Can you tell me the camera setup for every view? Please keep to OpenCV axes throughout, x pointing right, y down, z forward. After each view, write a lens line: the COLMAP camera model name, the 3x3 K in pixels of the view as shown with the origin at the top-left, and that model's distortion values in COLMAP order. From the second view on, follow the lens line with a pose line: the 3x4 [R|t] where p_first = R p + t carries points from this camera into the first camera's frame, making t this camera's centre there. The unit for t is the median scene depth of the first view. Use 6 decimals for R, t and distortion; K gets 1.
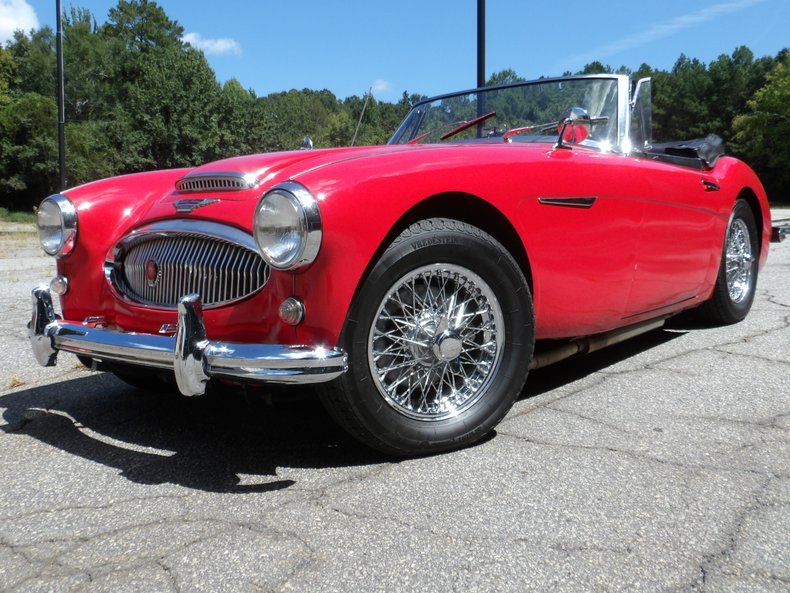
lens RADIAL K [[790.3, 0, 381.6], [0, 790.3, 279.7], [0, 0, 1]] dist [-0.032177, 0.040187]
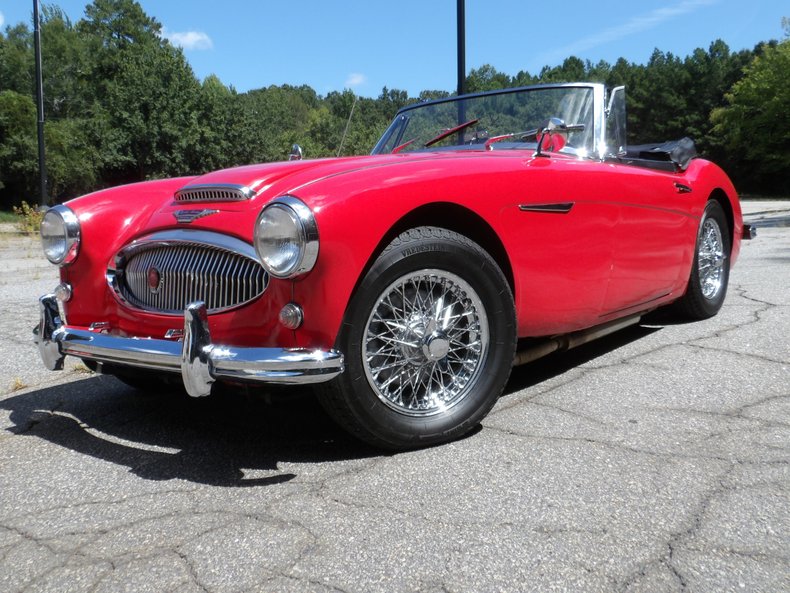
lens RADIAL K [[790.3, 0, 381.6], [0, 790.3, 279.7], [0, 0, 1]] dist [-0.032177, 0.040187]
pose [[0.999683, -0.012364, 0.021942, -0.012415], [0.012242, 0.999909, 0.005700, -0.013054], [-0.022010, -0.005430, 0.999743, -0.066669]]
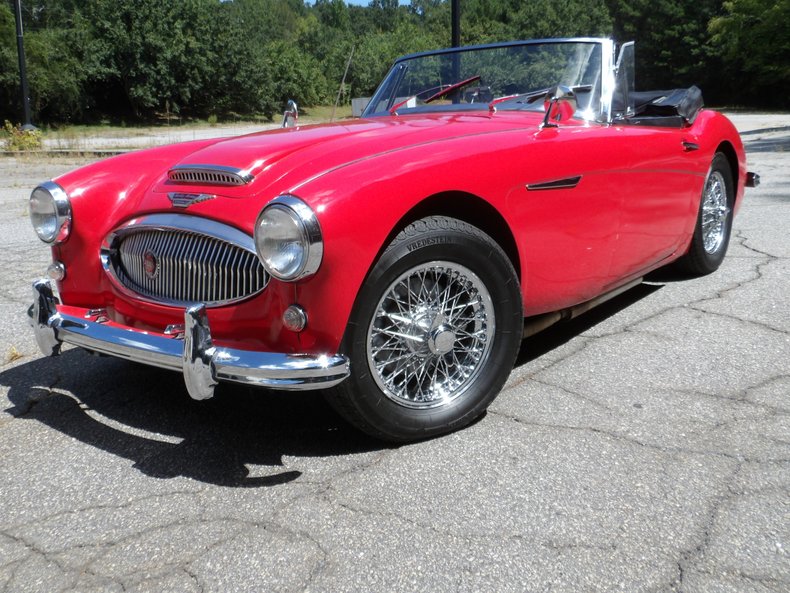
lens RADIAL K [[790.3, 0, 381.6], [0, 790.3, 279.7], [0, 0, 1]] dist [-0.032177, 0.040187]
pose [[0.999298, -0.020397, 0.031435, -0.027365], [0.016691, 0.993346, 0.113954, -0.114138], [-0.033550, -0.113349, 0.992989, -0.030717]]
